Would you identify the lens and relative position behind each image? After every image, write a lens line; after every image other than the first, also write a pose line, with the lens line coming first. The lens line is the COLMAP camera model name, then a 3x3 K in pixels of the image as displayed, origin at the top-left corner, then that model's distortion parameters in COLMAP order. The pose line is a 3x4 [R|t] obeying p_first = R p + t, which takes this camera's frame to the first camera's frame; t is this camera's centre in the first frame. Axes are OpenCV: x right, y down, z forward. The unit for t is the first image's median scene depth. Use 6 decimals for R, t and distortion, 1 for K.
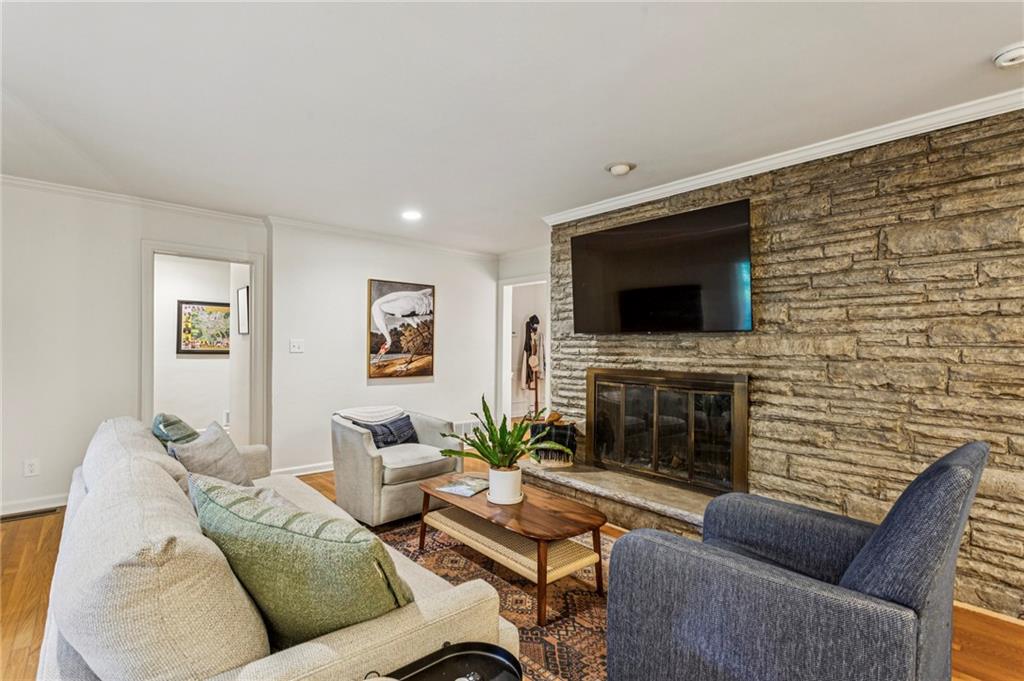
lens RADIAL K [[488.6, 0, 512.3], [0, 488.6, 341.7], [0, 0, 1]] dist [0.000644, 0.000022]
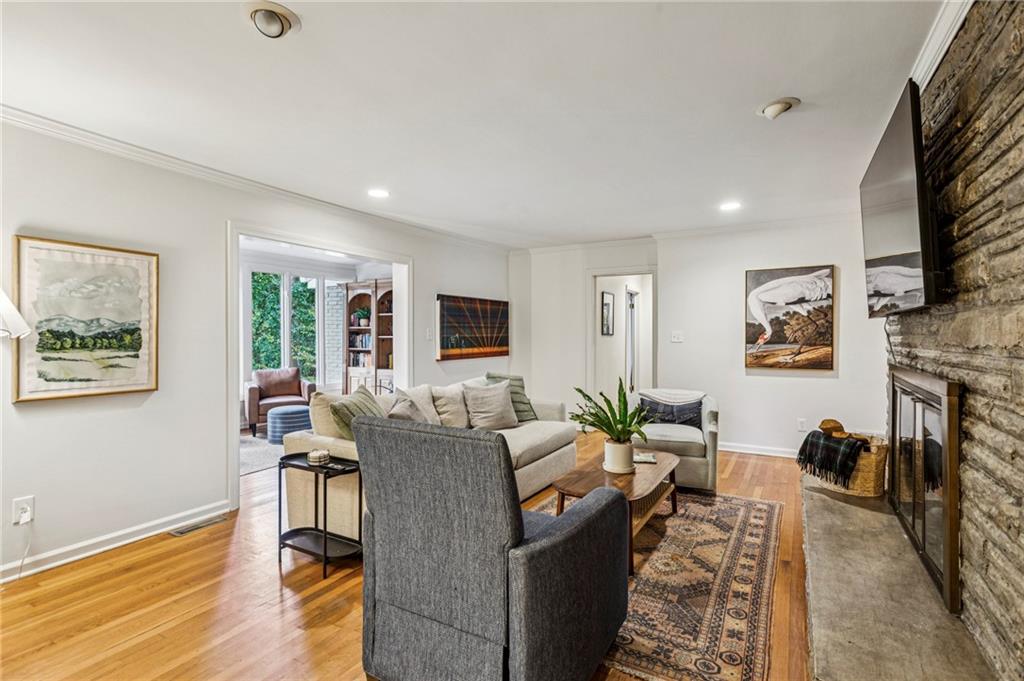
lens RADIAL K [[488.6, 0, 511.3], [0, 488.6, 340.8], [0, 0, 1]] dist [0.000644, 0.000022]
pose [[0.324163, 0.001020, -0.946001, 0.490871], [0.014043, 0.999884, 0.005890, 0.005228], [0.945897, -0.015194, 0.324111, 0.197968]]
